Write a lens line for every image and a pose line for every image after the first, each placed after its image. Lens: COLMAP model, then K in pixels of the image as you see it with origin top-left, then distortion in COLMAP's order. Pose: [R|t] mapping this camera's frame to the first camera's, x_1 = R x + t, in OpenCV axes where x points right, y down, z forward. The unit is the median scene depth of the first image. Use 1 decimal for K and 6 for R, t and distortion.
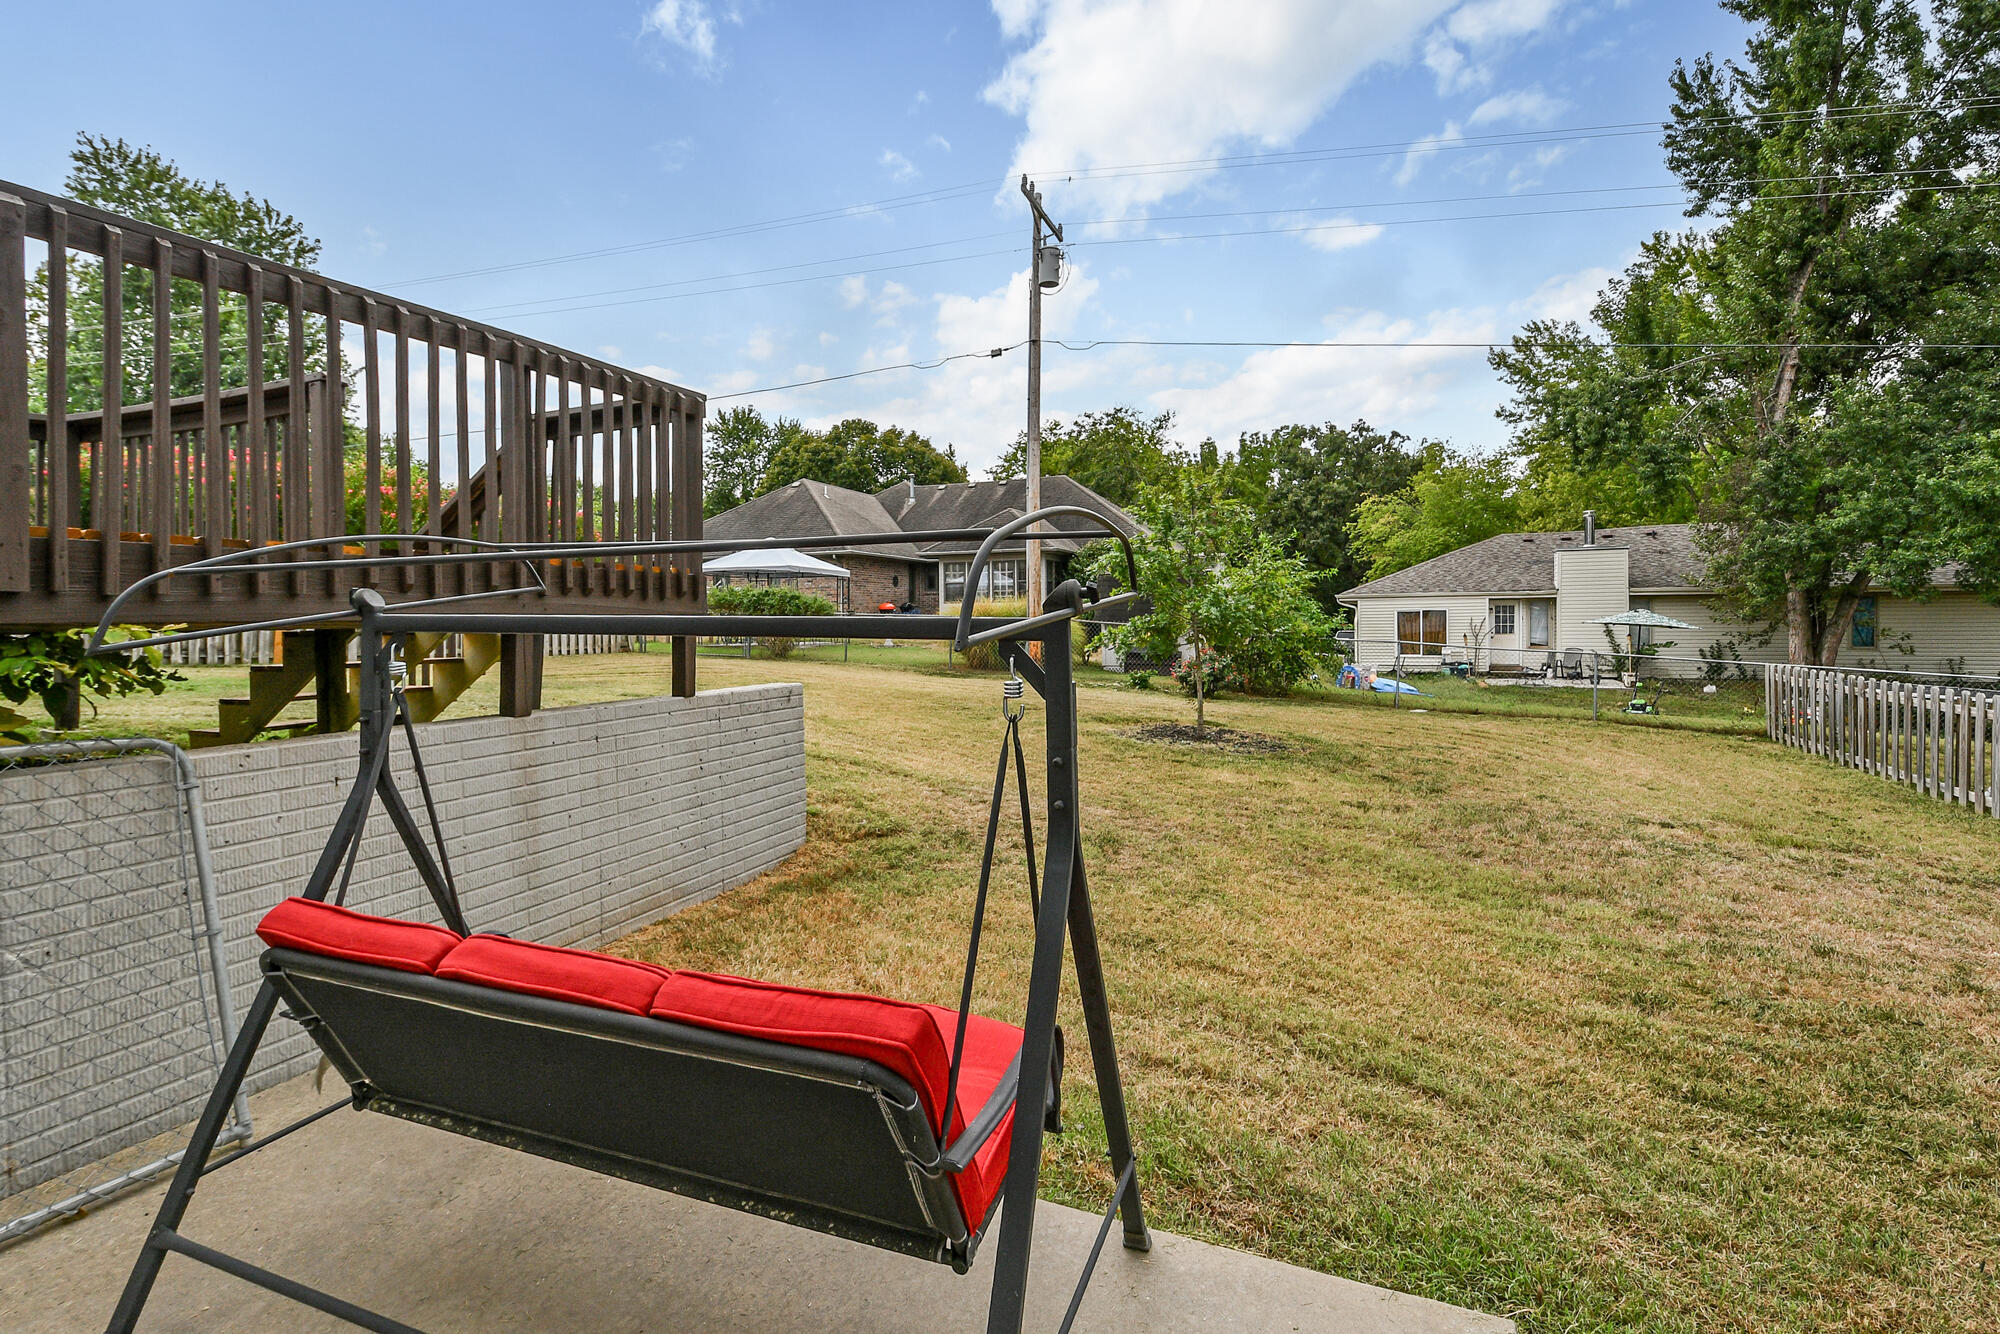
lens RADIAL K [[923.0, 0, 1030.7], [0, 923.0, 616.7], [0, 0, 1]] dist [0.014514, -0.010068]
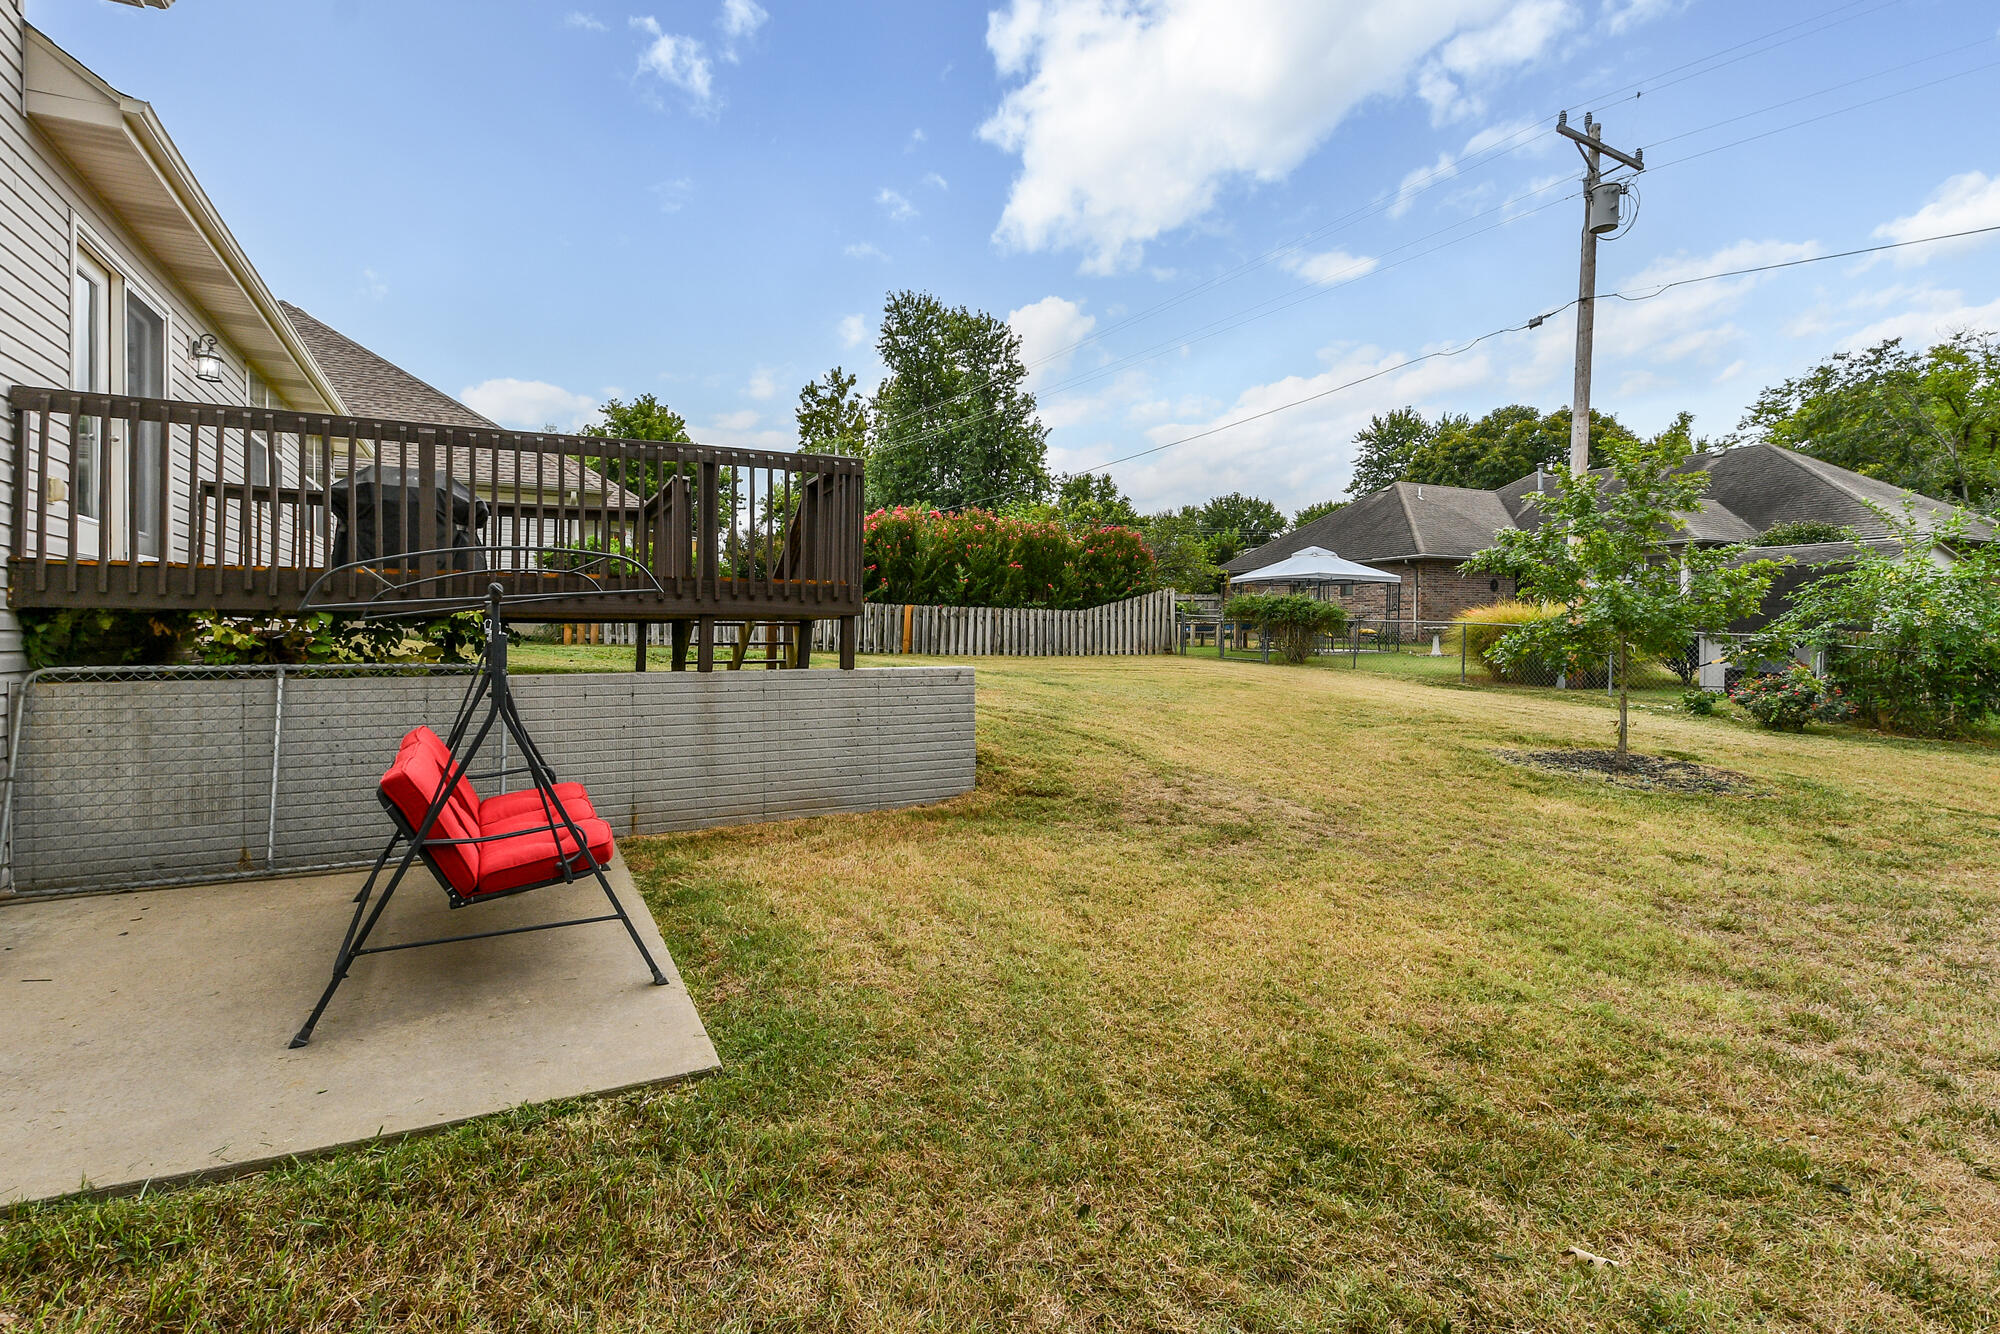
lens RADIAL K [[923.0, 0, 999.2], [0, 923.0, 619.1], [0, 0, 1]] dist [0.014514, -0.010068]
pose [[0.758507, -0.000568, -0.651665, 0.103043], [-0.004737, 0.999968, -0.006385, 0.002178], [0.651648, 0.007930, 0.758480, 0.007053]]
